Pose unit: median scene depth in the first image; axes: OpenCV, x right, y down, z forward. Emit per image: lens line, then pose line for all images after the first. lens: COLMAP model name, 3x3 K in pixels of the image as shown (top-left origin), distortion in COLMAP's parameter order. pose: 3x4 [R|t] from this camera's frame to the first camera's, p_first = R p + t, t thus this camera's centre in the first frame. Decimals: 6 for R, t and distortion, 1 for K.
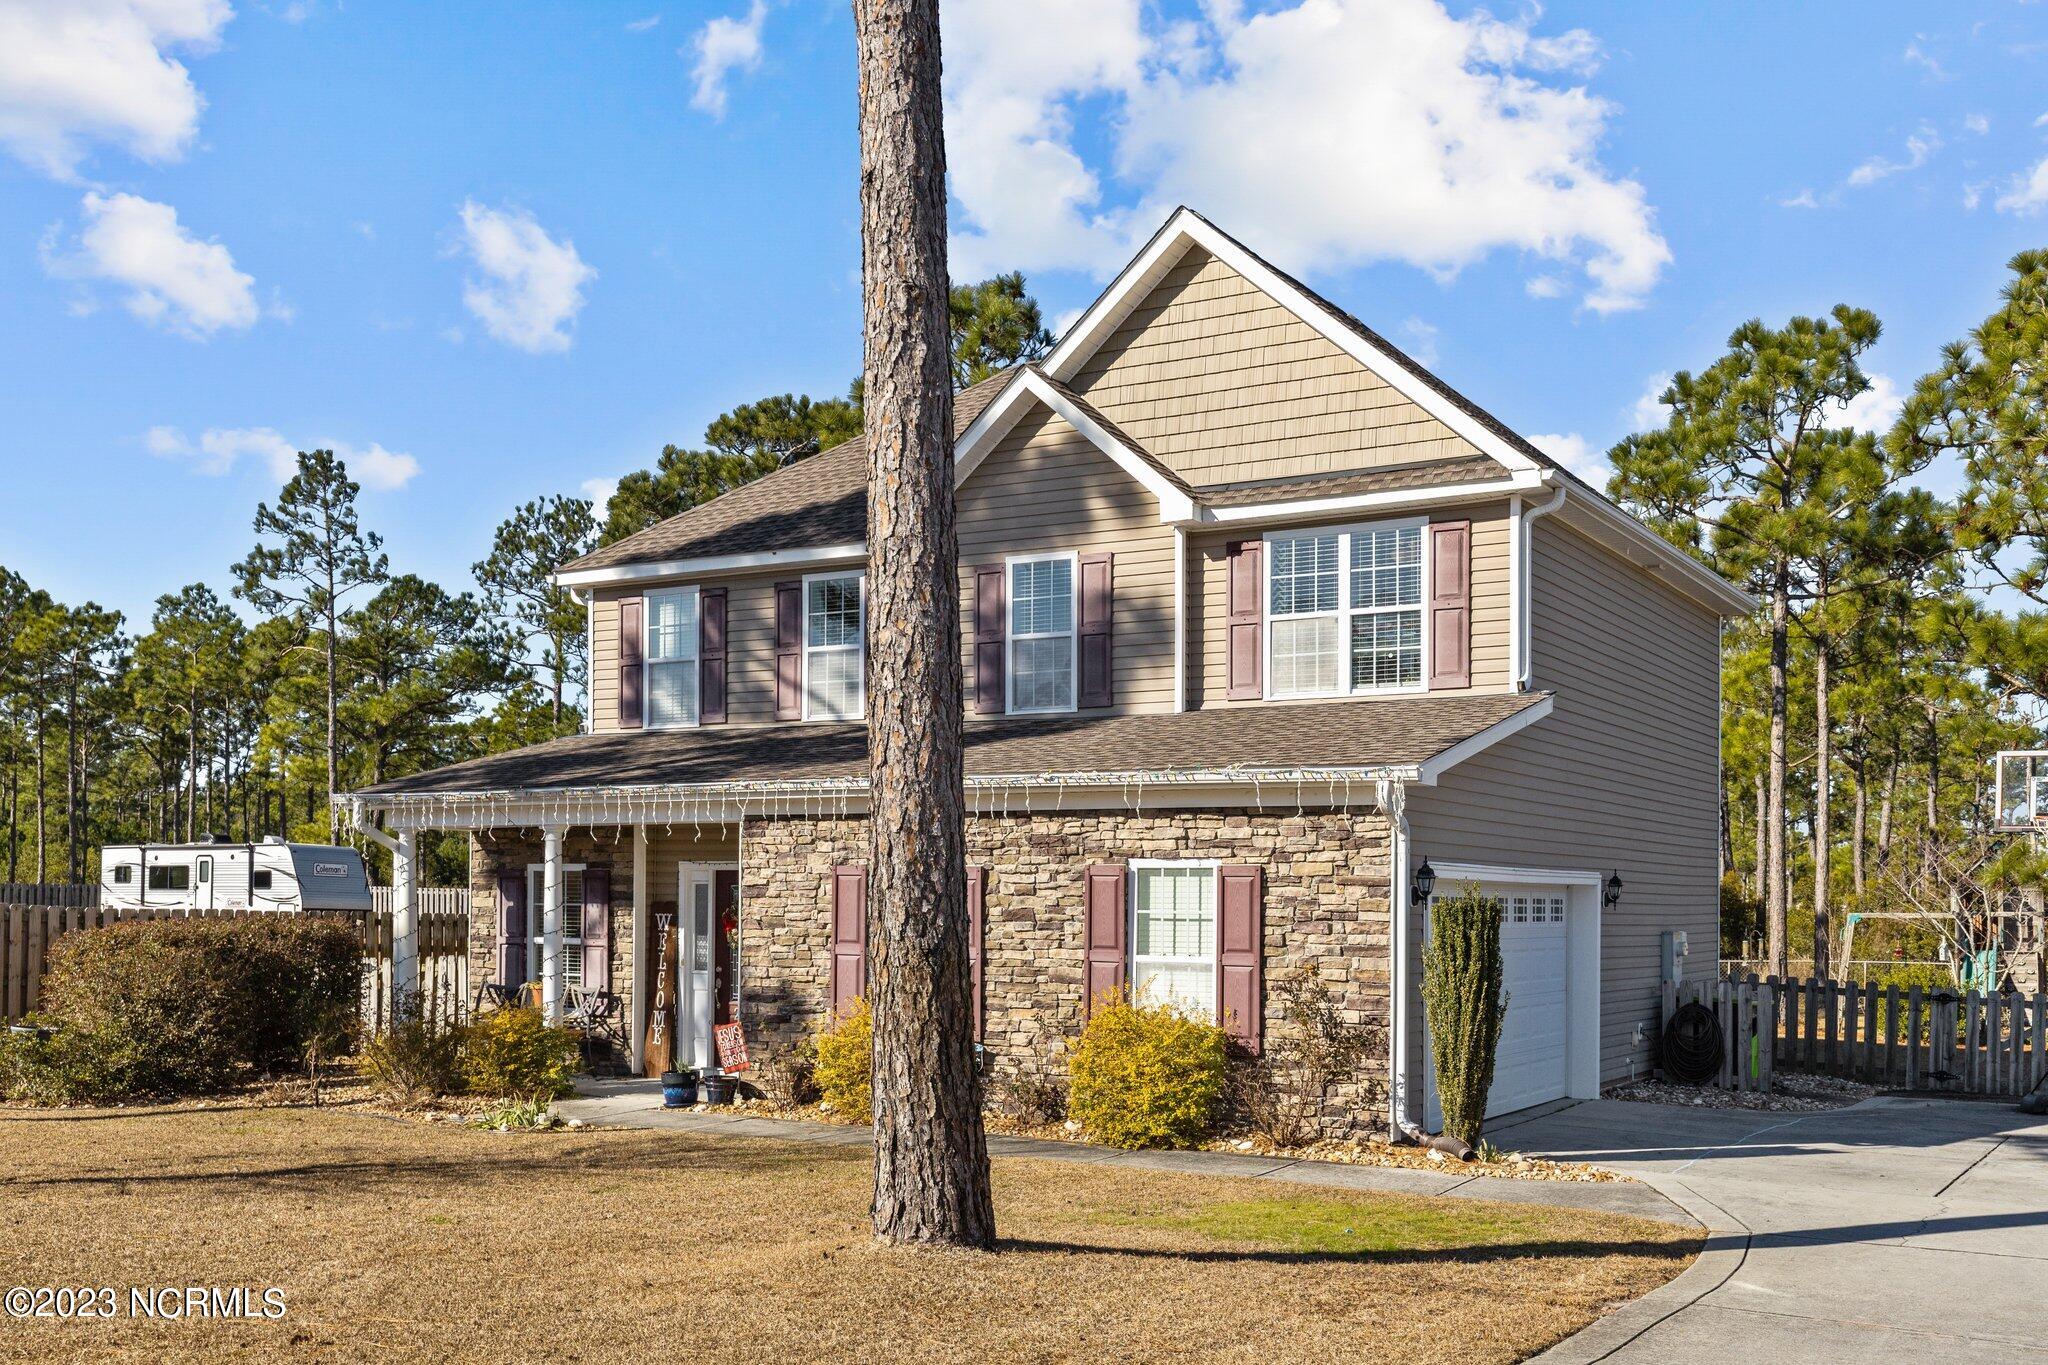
lens RADIAL K [[2030.3, 0, 1022.3], [0, 2030.3, 887.1], [0, 0, 1]] dist [0.019722, 0.000000]
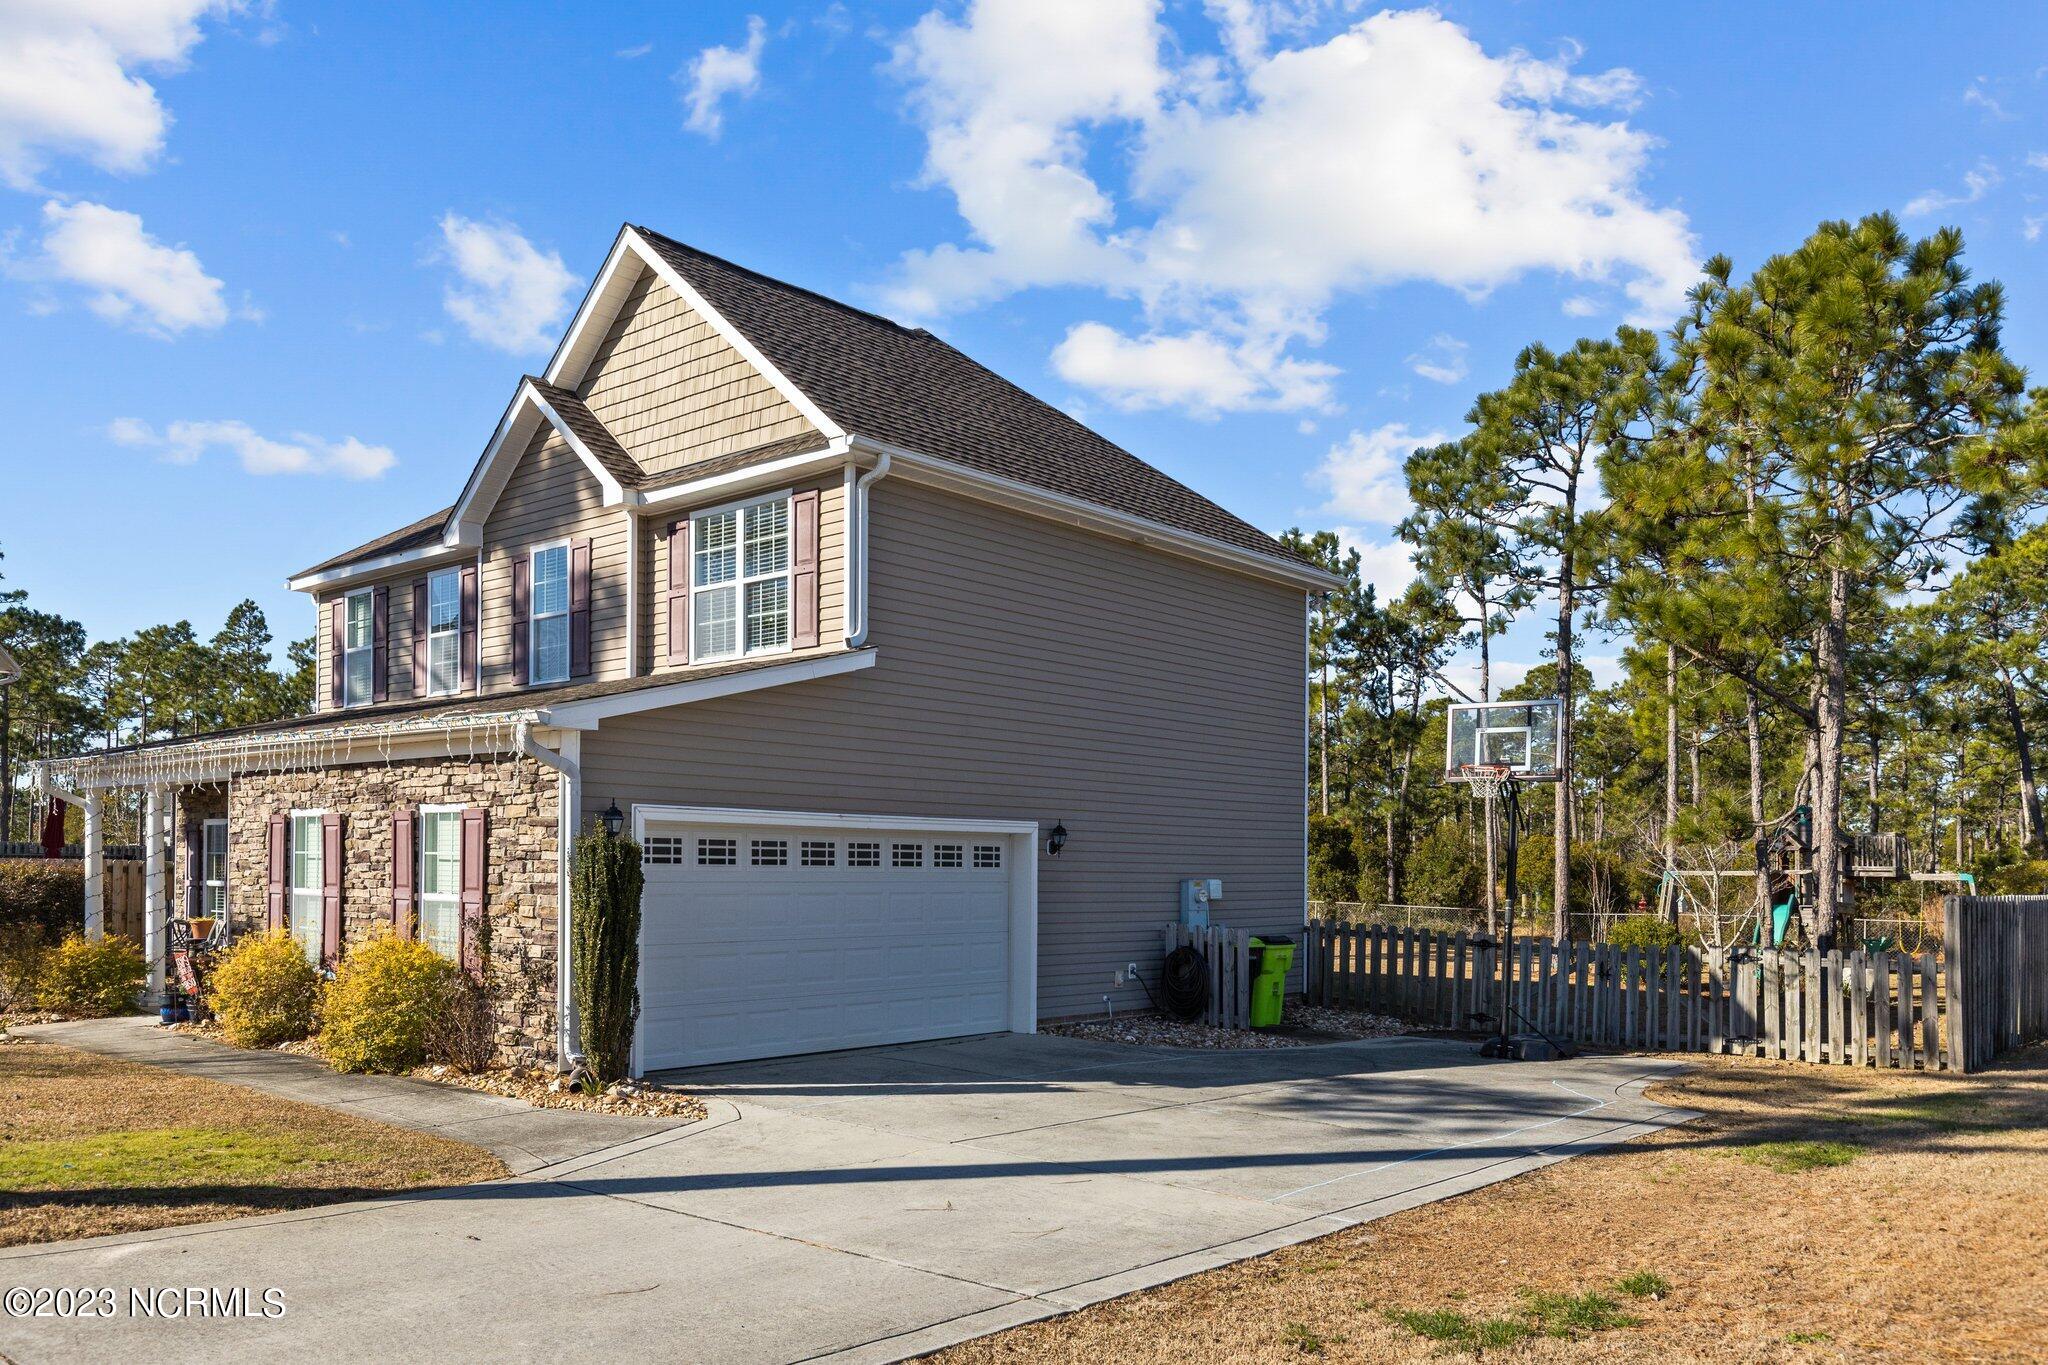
lens RADIAL K [[1549.6, 0, 1023.1], [0, 1549.6, 846.4], [0, 0, 1]] dist [0.011874, -0.002010]
pose [[0.984095, -0.001378, -0.177635, 0.442374], [-0.000046, 0.999968, -0.008011, 0.012872], [0.177641, 0.007892, 0.984064, 0.205530]]
